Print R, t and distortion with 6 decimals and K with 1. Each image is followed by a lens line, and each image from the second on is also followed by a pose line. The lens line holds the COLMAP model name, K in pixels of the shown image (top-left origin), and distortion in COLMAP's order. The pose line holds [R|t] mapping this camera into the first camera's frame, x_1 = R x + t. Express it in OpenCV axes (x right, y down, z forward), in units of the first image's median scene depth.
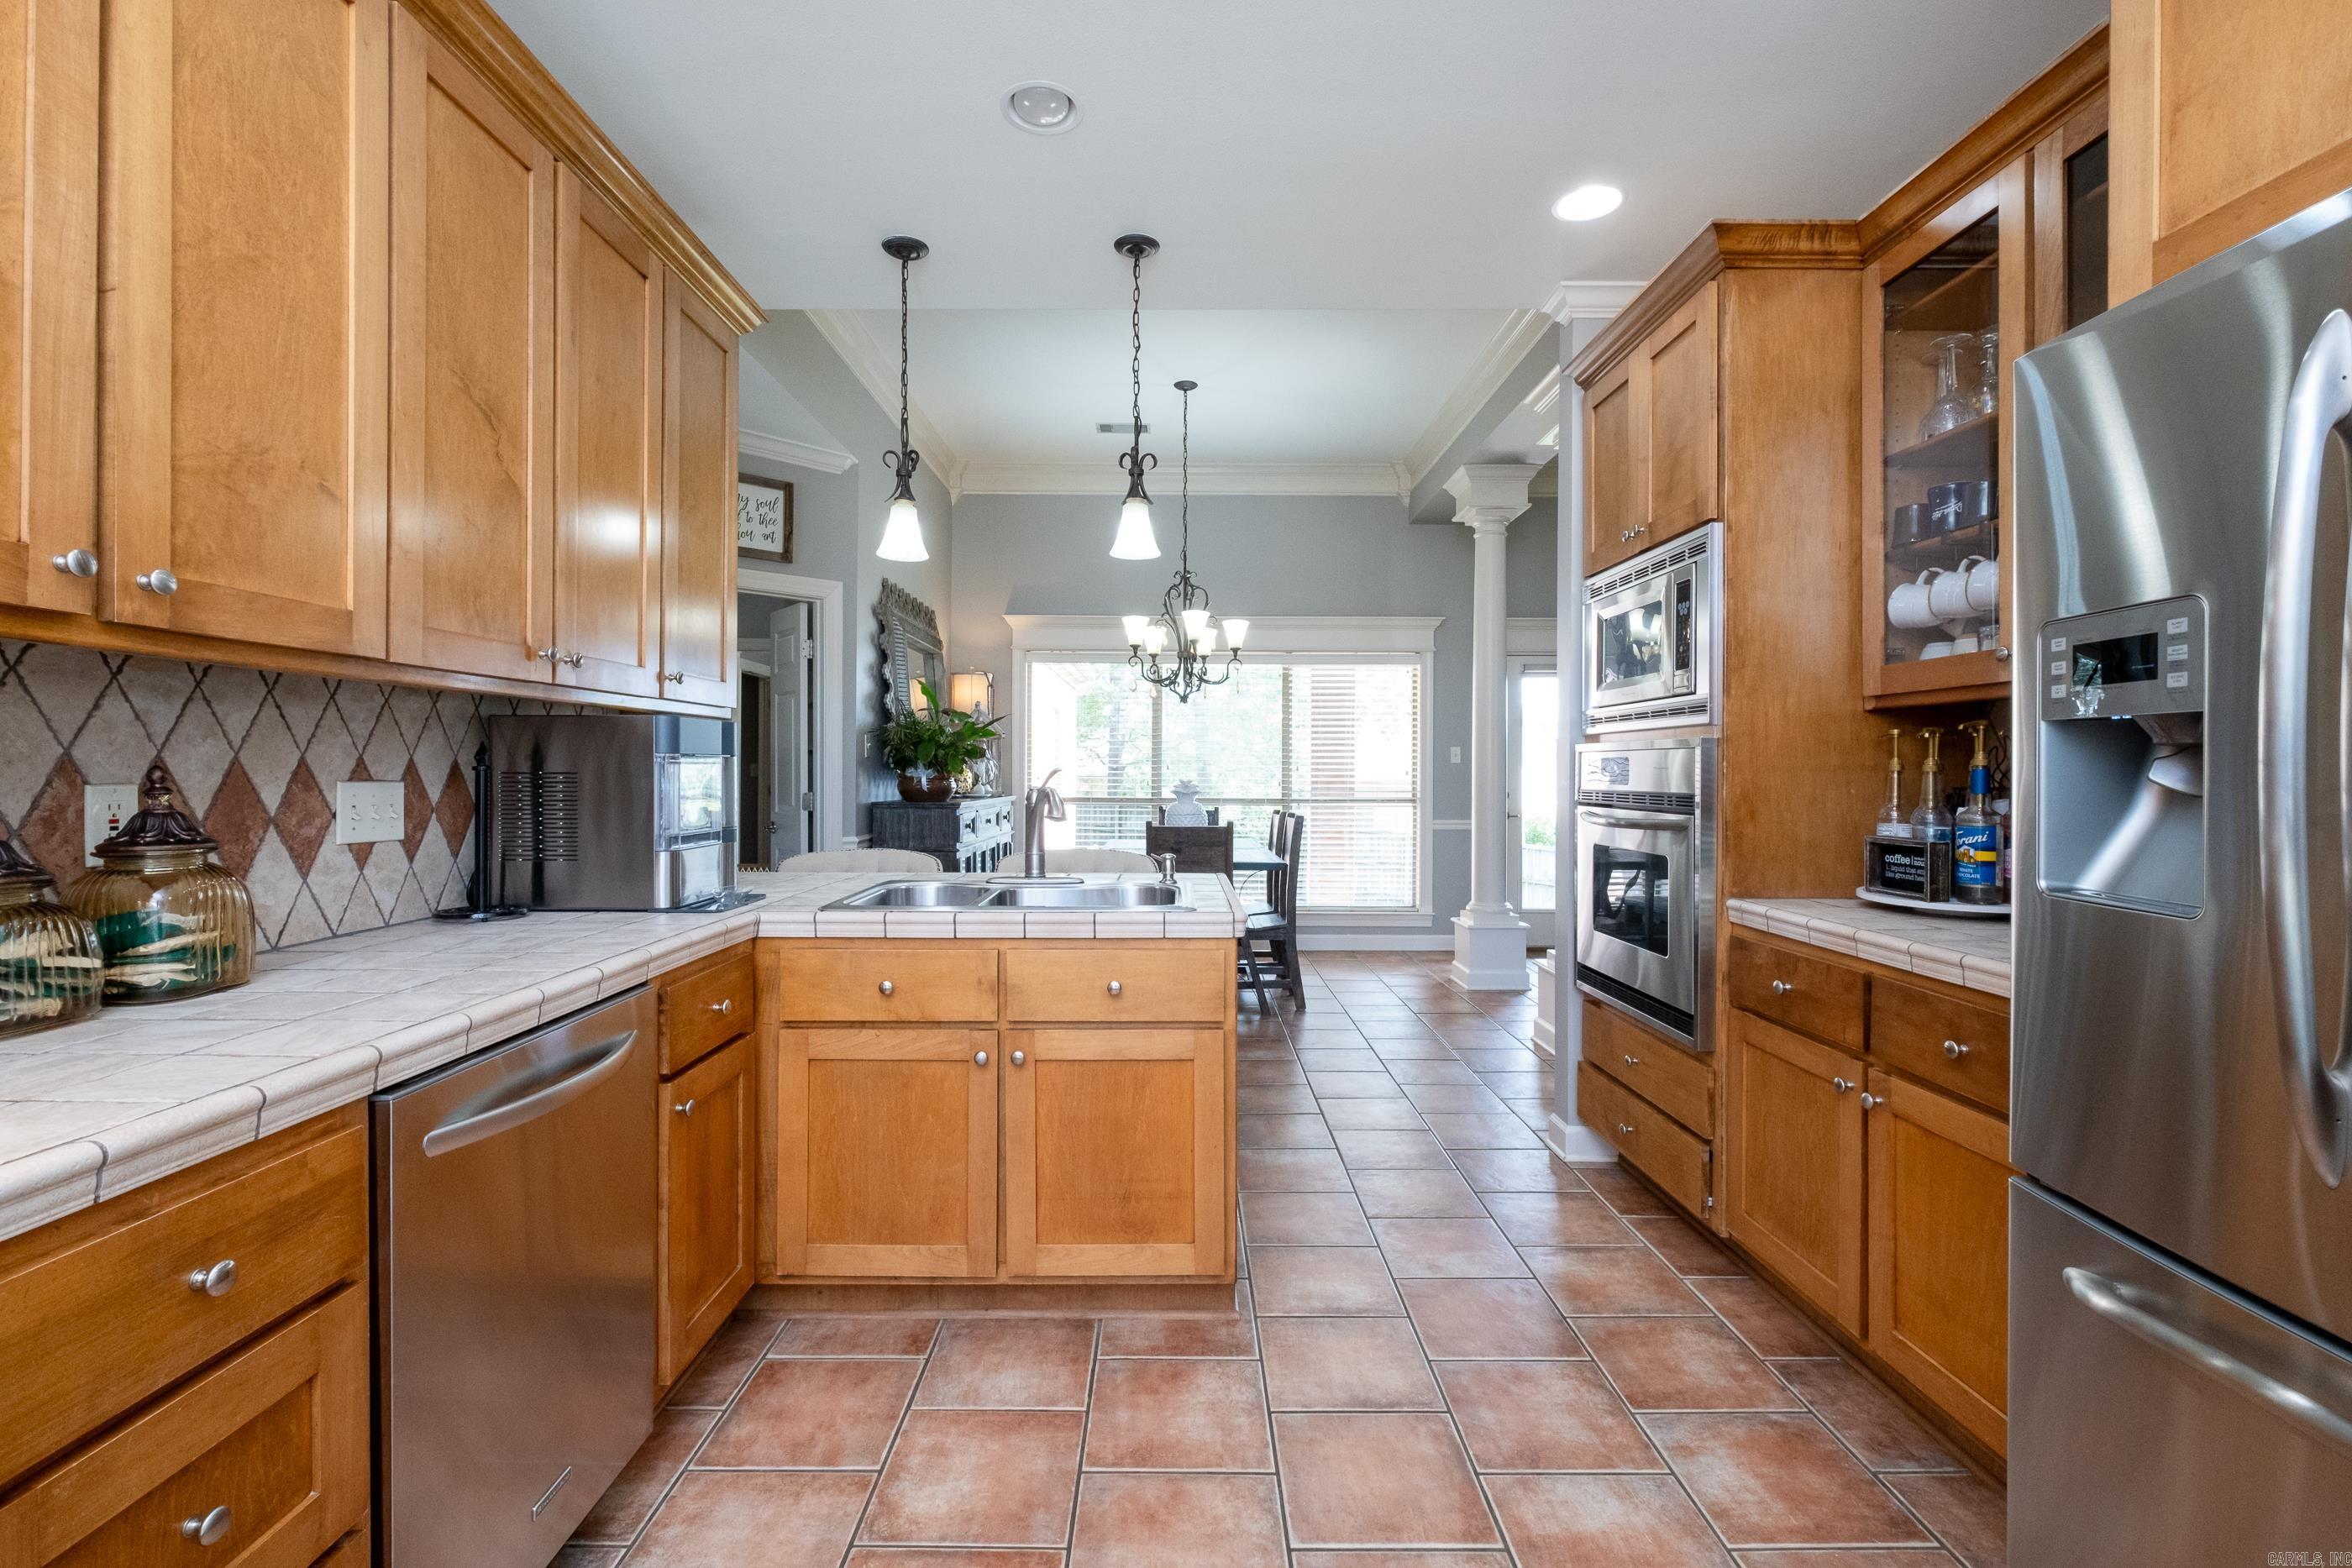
lens RADIAL K [[1042.7, 0, 1176.0], [0, 1042.7, 784.0], [0, 0, 1]] dist [-0.004549, -0.000467]
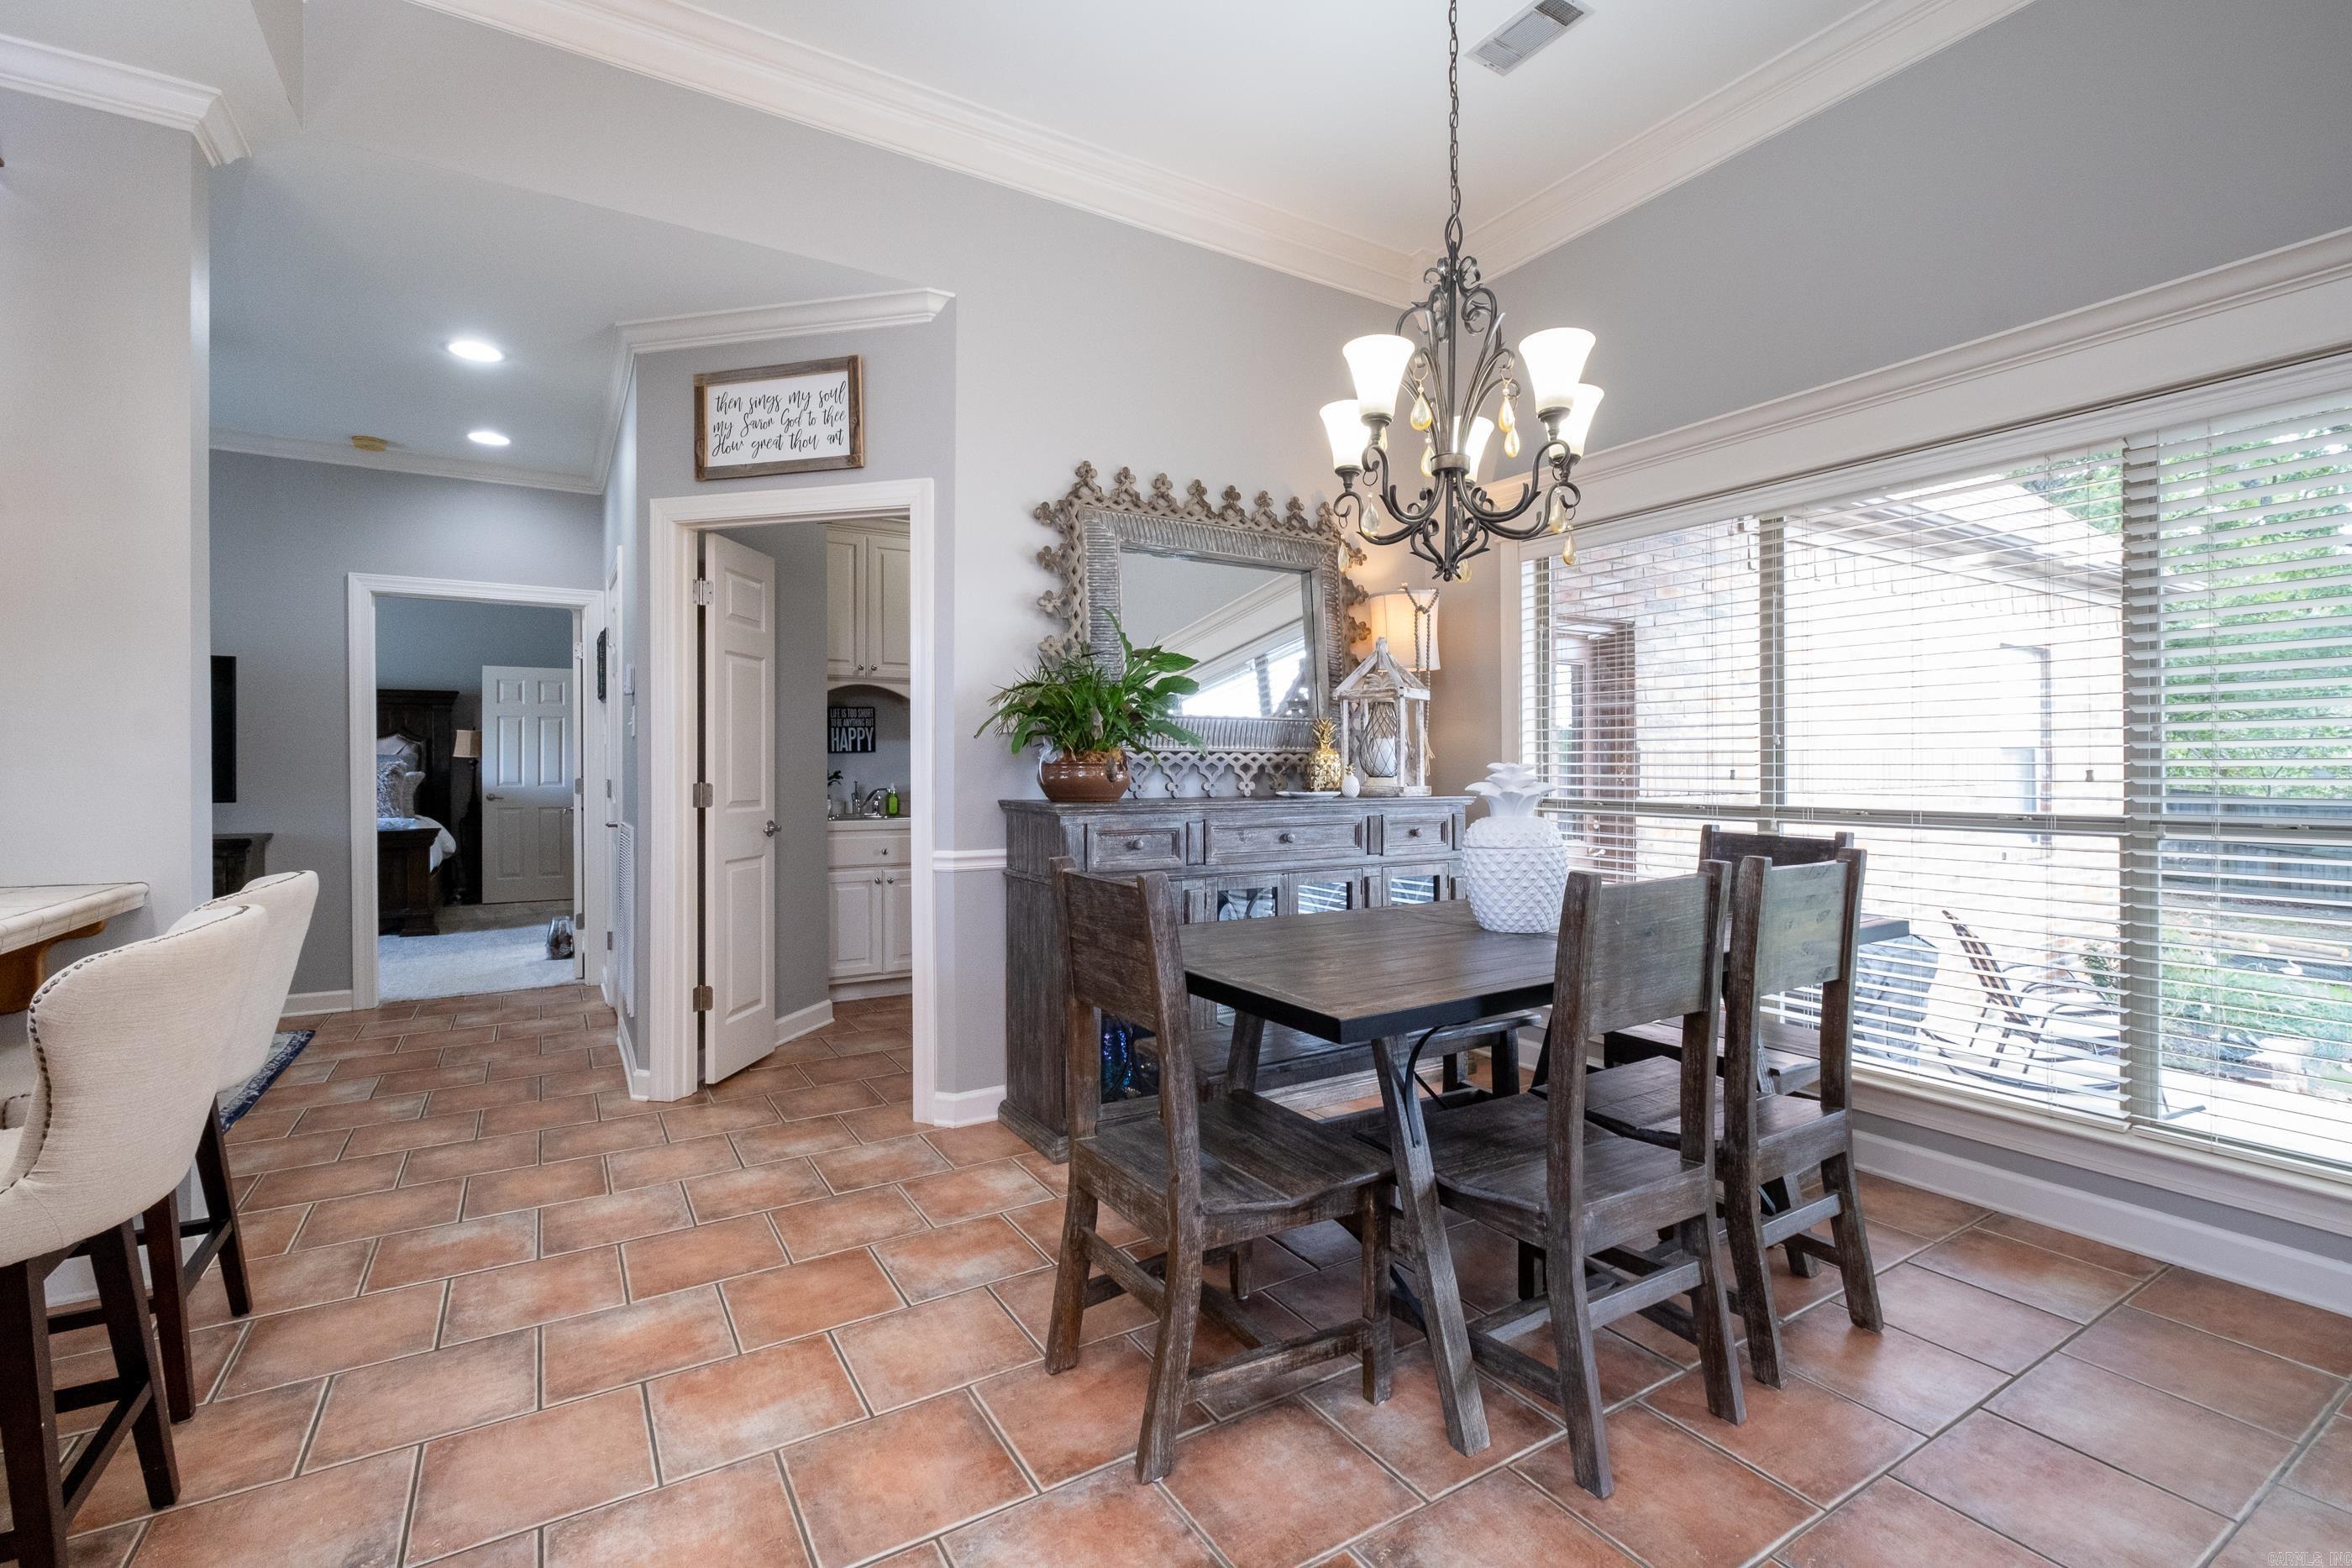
lens RADIAL K [[1032.3, 0, 1178.5], [0, 1032.3, 771.8], [0, 0, 1]] dist [0.001523, 0.000530]
pose [[0.525562, -0.001224, -0.850754, 0.616442], [-0.005762, 0.999971, -0.004998, 0.004057], [0.850736, 0.007529, 0.525540, 1.402254]]
